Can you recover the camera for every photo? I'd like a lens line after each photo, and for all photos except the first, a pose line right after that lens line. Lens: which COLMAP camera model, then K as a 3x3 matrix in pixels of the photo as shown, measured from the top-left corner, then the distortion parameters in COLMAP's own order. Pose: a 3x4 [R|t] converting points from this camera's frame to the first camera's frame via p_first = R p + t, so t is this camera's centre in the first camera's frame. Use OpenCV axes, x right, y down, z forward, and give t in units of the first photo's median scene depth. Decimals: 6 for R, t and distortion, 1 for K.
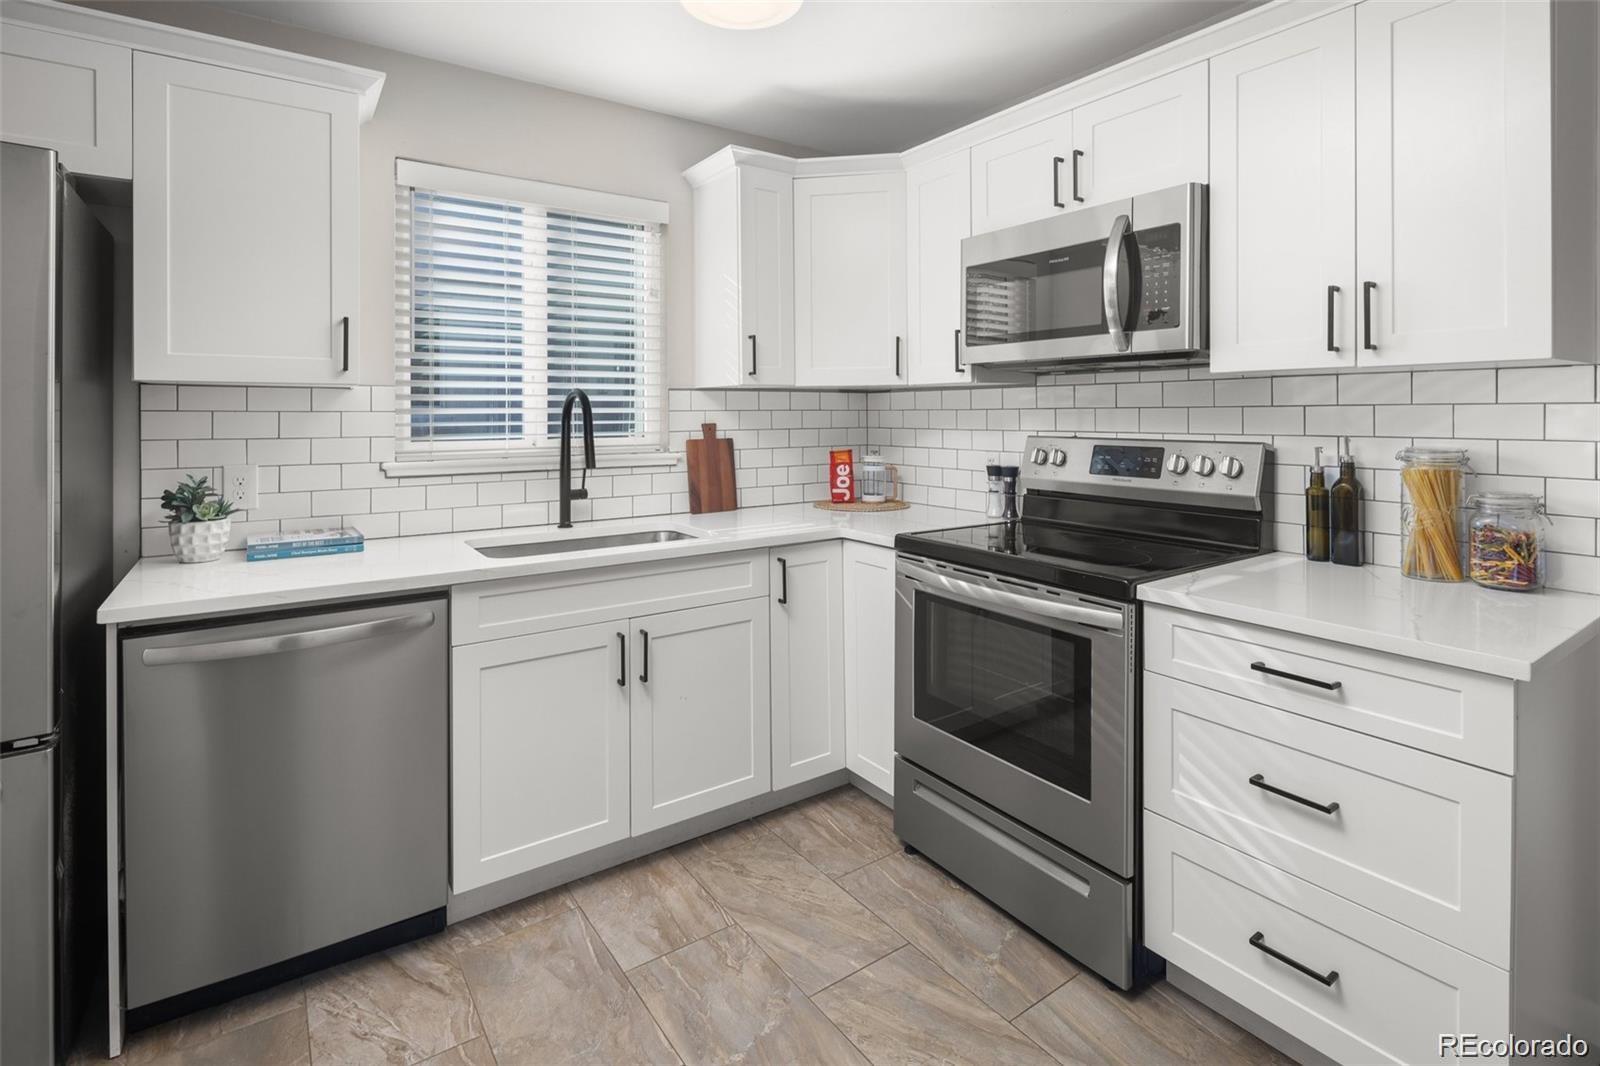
lens RADIAL K [[778.7, 0, 795.7], [0, 778.7, 416.7], [0, 0, 1]] dist [0.002370, 0.000119]
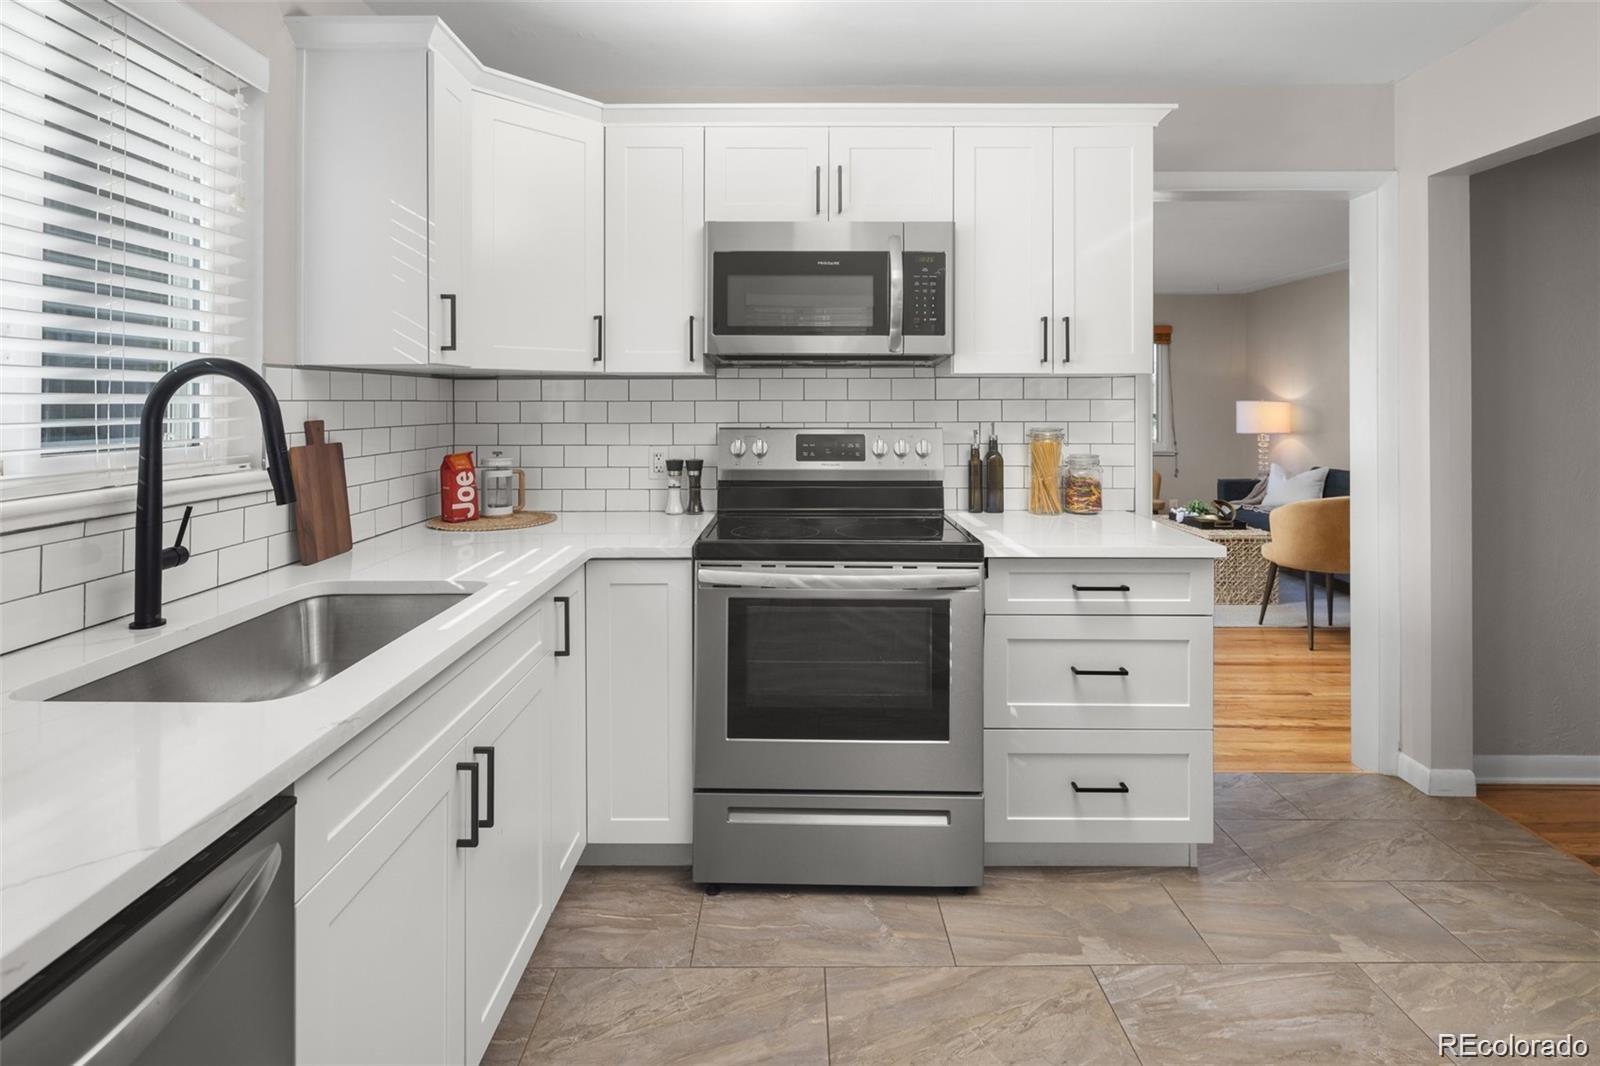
lens RADIAL K [[785.2, 0, 785.6], [0, 785.2, 399.9], [0, 0, 1]] dist [0.004809, 0.000038]
pose [[0.570521, 0.008060, 0.821243, -0.543436], [0.003519, 0.999919, -0.012258, 0.001541], [-0.821275, 0.009884, 0.570447, 0.399489]]
